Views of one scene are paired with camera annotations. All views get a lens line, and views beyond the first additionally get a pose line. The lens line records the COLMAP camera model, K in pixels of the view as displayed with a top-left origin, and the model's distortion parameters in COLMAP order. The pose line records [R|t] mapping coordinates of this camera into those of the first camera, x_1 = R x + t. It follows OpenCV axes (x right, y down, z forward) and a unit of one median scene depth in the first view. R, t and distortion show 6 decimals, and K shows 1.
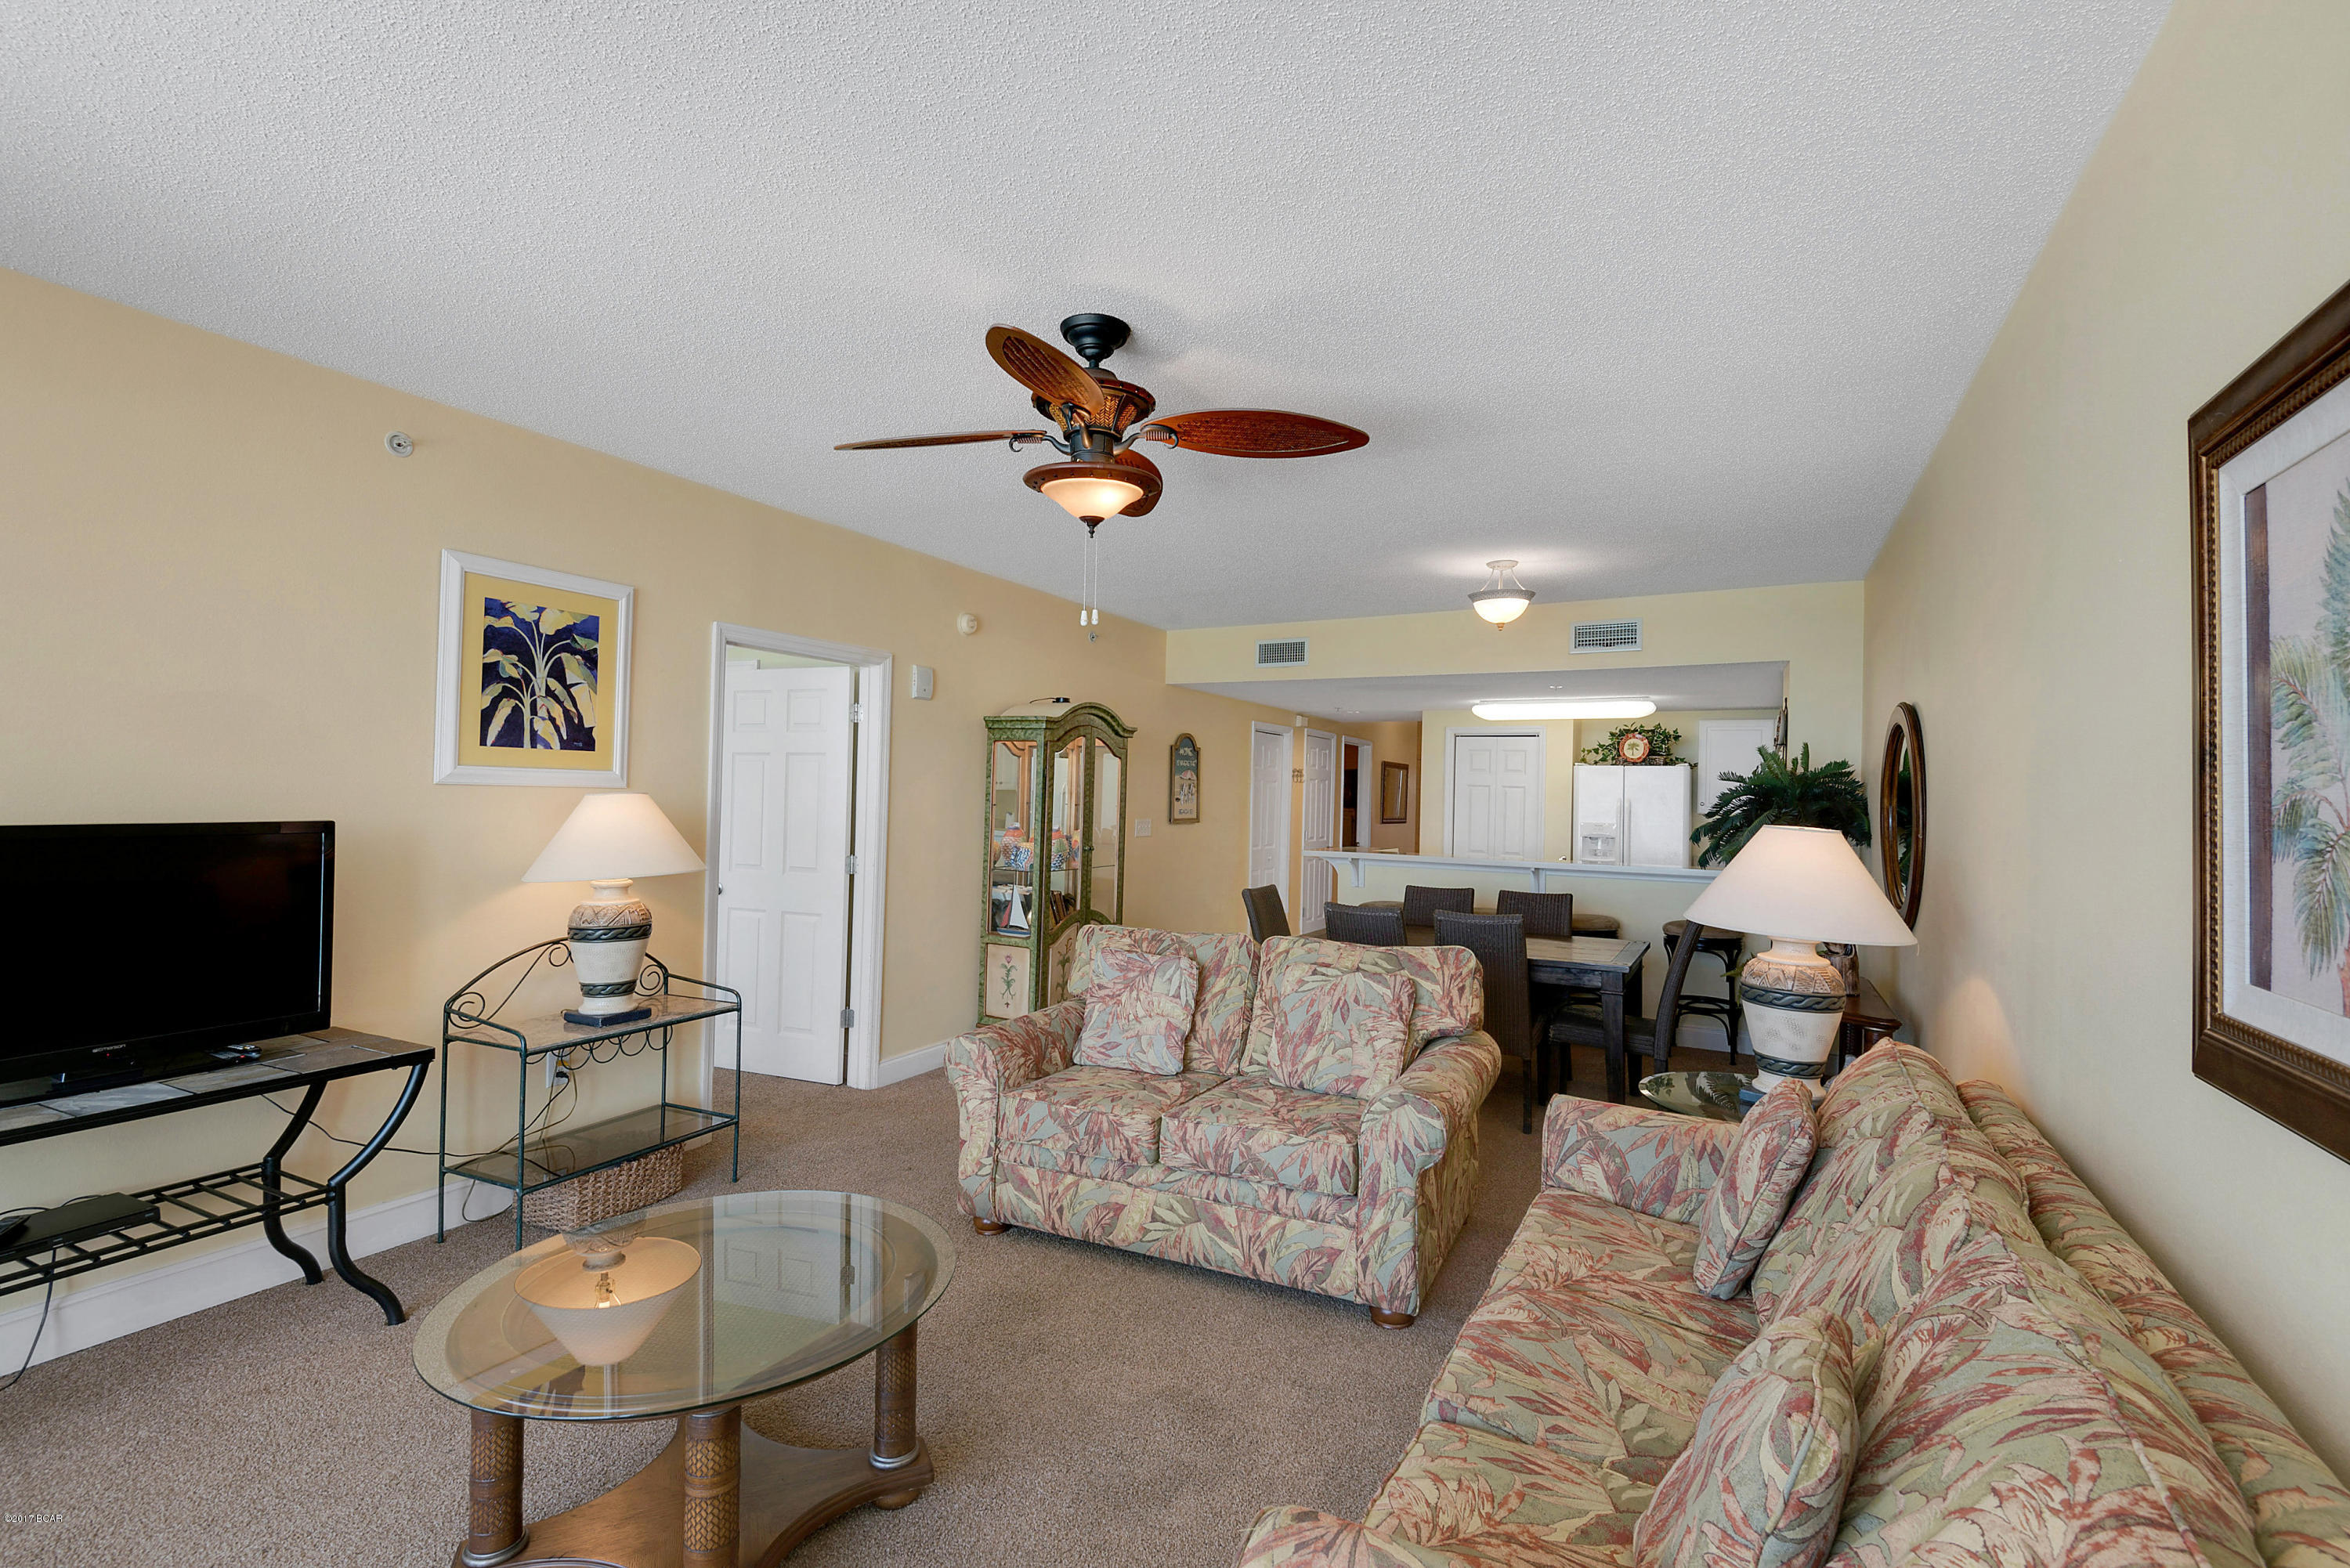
lens RADIAL K [[1075.8, 0, 1167.8], [0, 1075.8, 786.2], [0, 0, 1]] dist [0.022416, -0.001443]
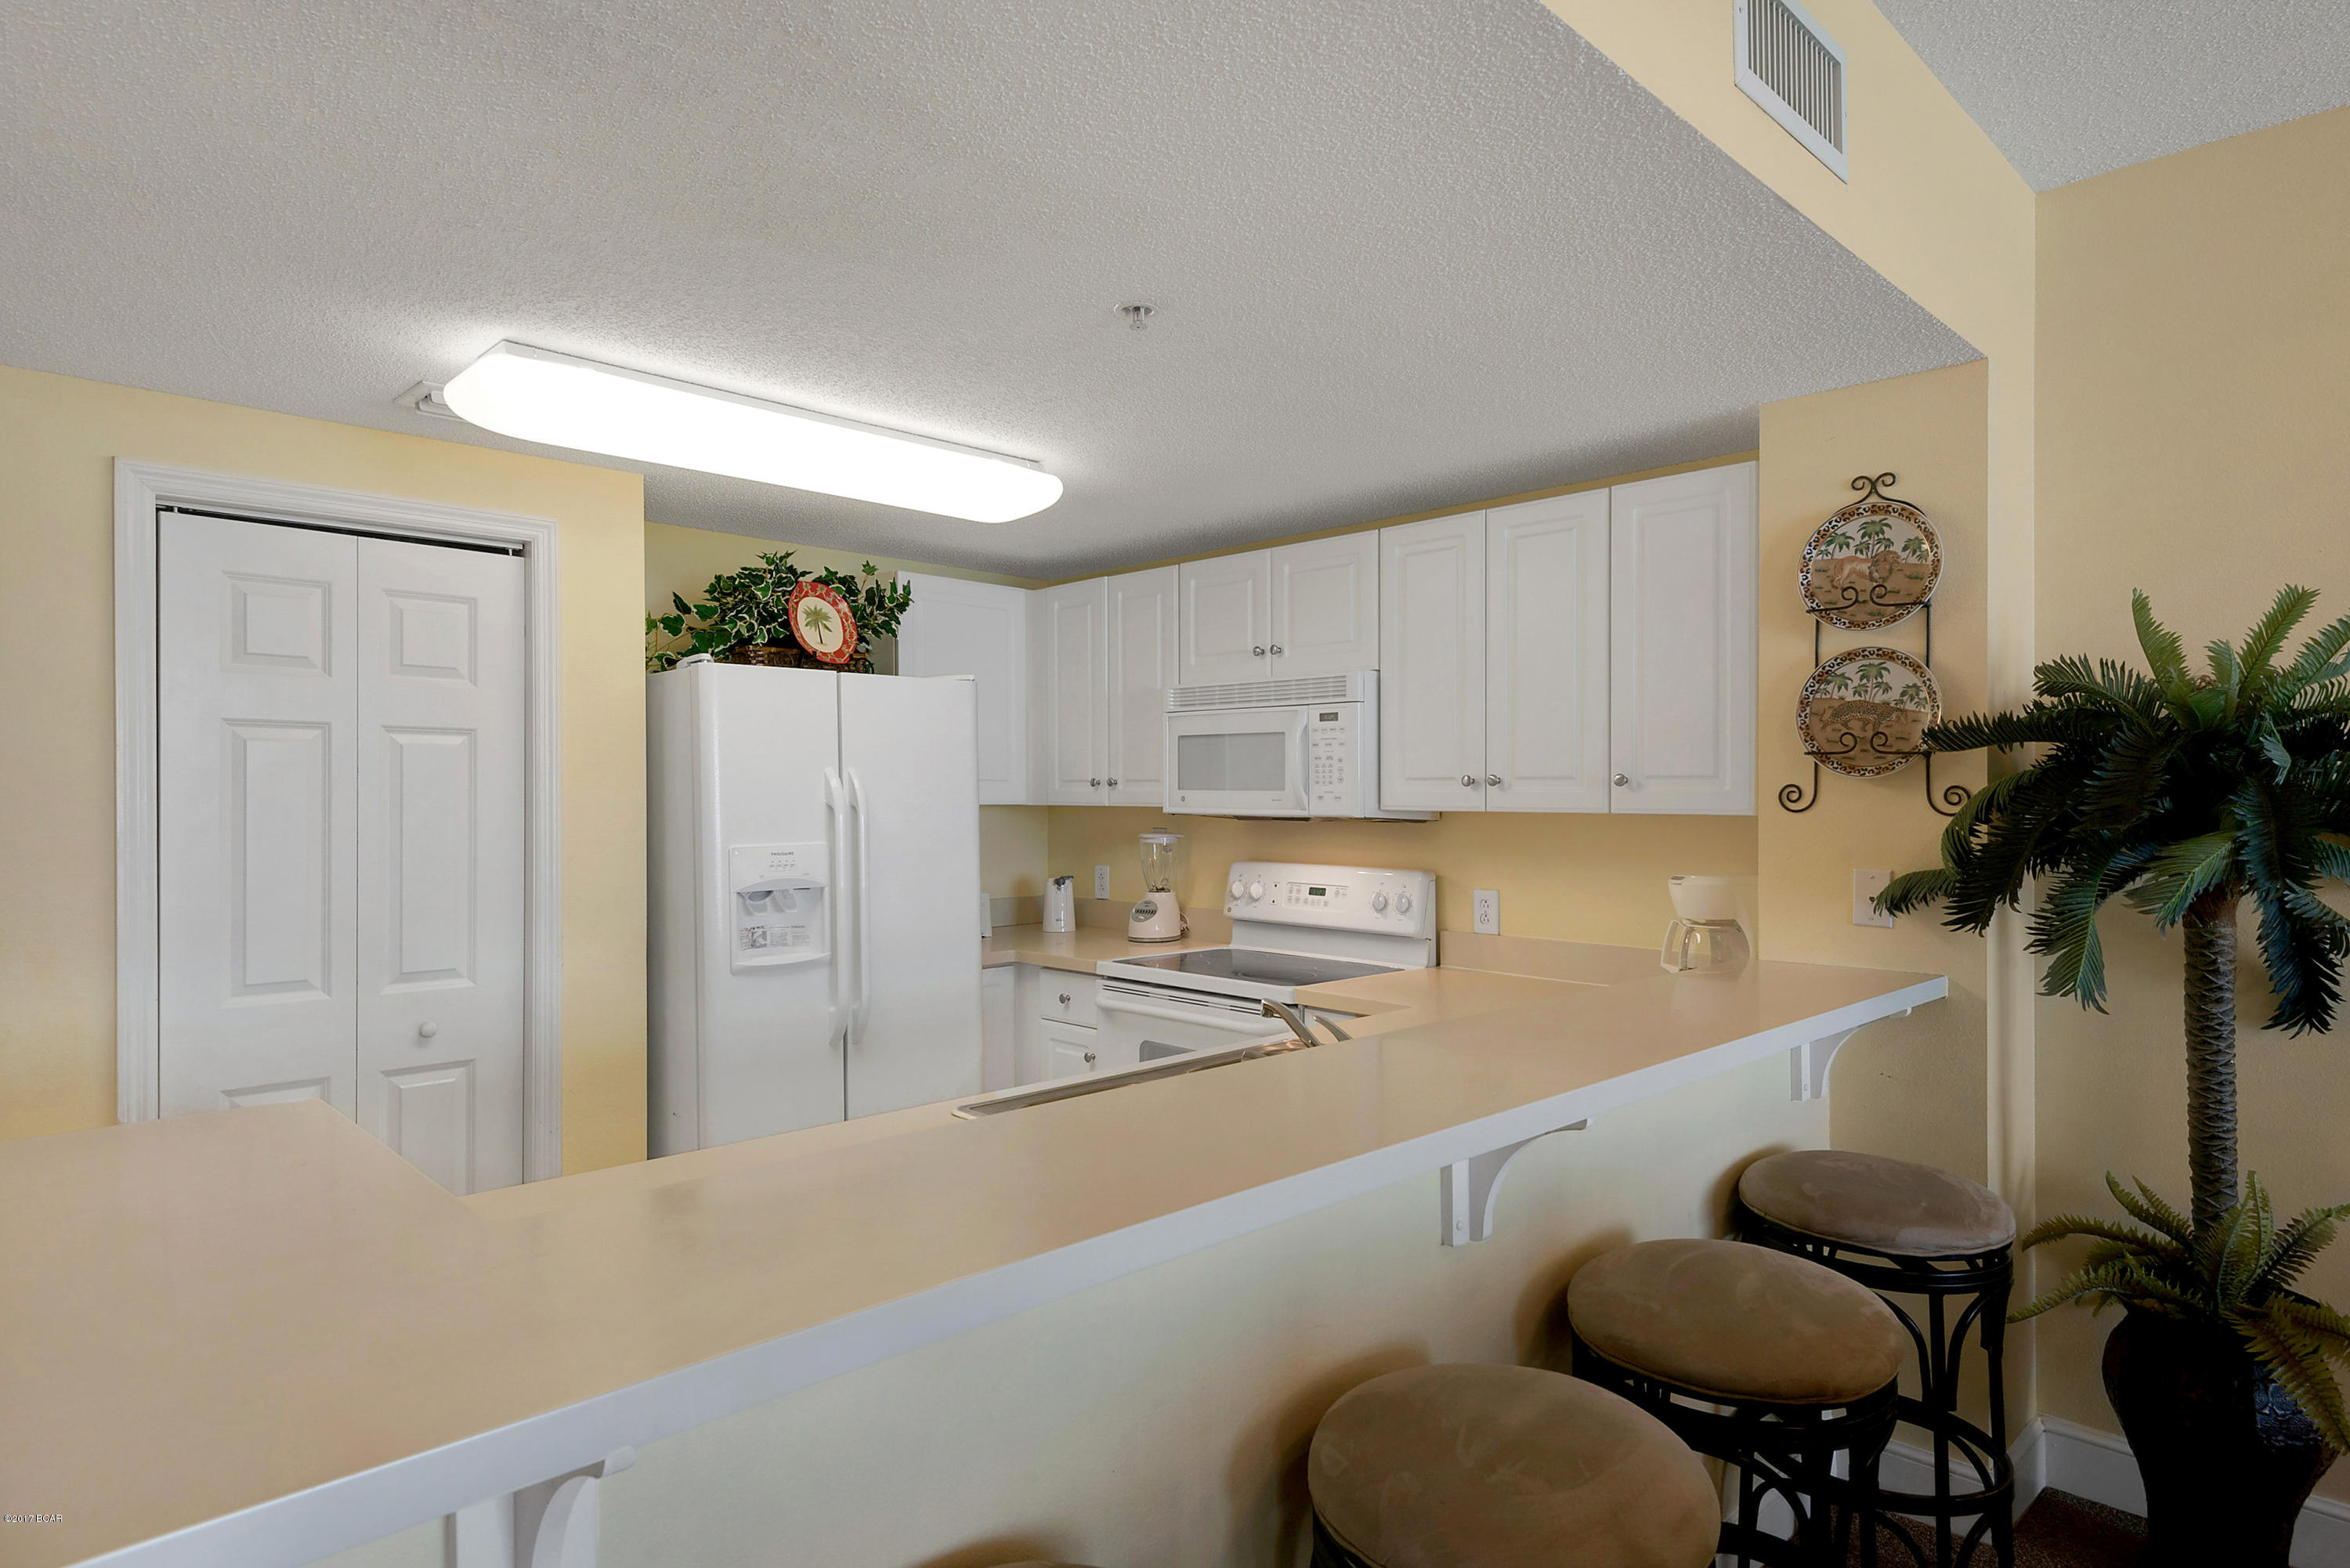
lens RADIAL K [[1275.8, 0, 1182.9], [0, 1275.8, 797.6], [0, 0, 1]] dist [0.023345, -0.010555]
pose [[0.298297, -0.025259, 0.954139, 0.152849], [-0.005803, 0.999583, 0.028276, 0.019305], [-0.954455, -0.013971, 0.298027, 1.707423]]
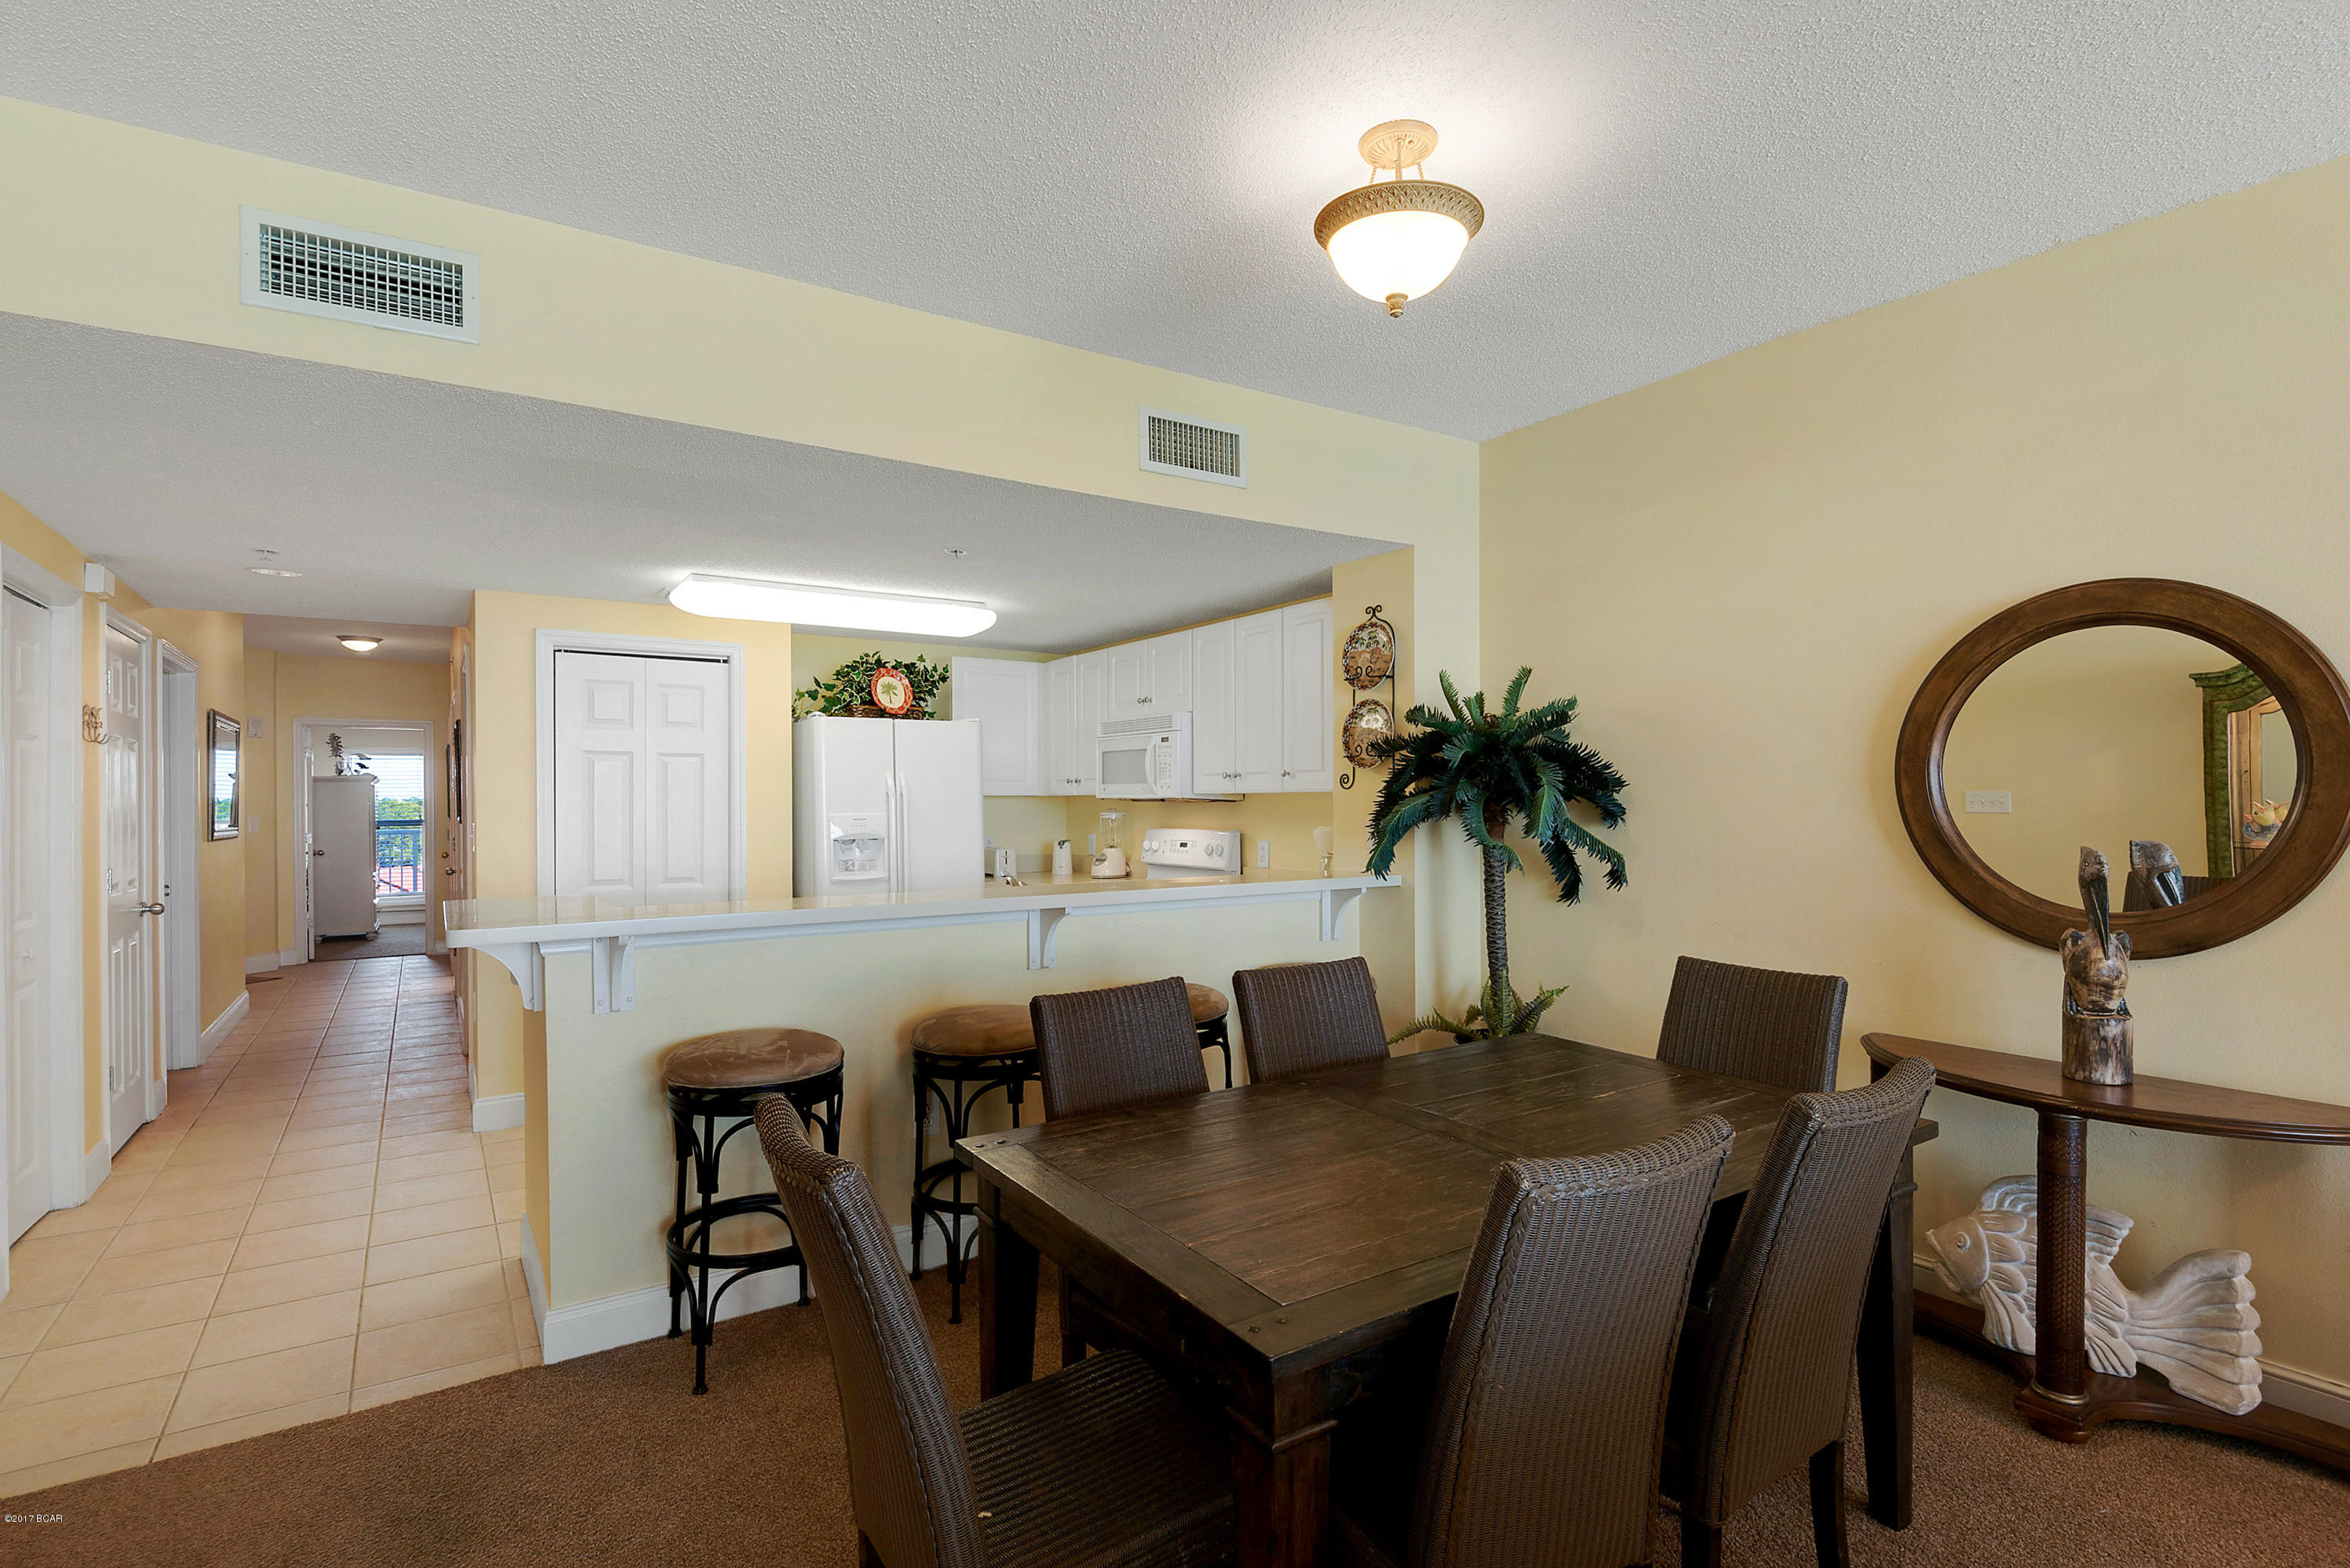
lens RADIAL K [[1106.7, 0, 1195.8], [0, 1106.7, 812.2], [0, 0, 1]] dist [0.009653, -0.010907]
pose [[0.457830, -0.033731, 0.888400, -0.126204], [0.006673, 0.999382, 0.034506, 0.029069], [-0.889015, -0.009869, 0.457772, 1.235914]]
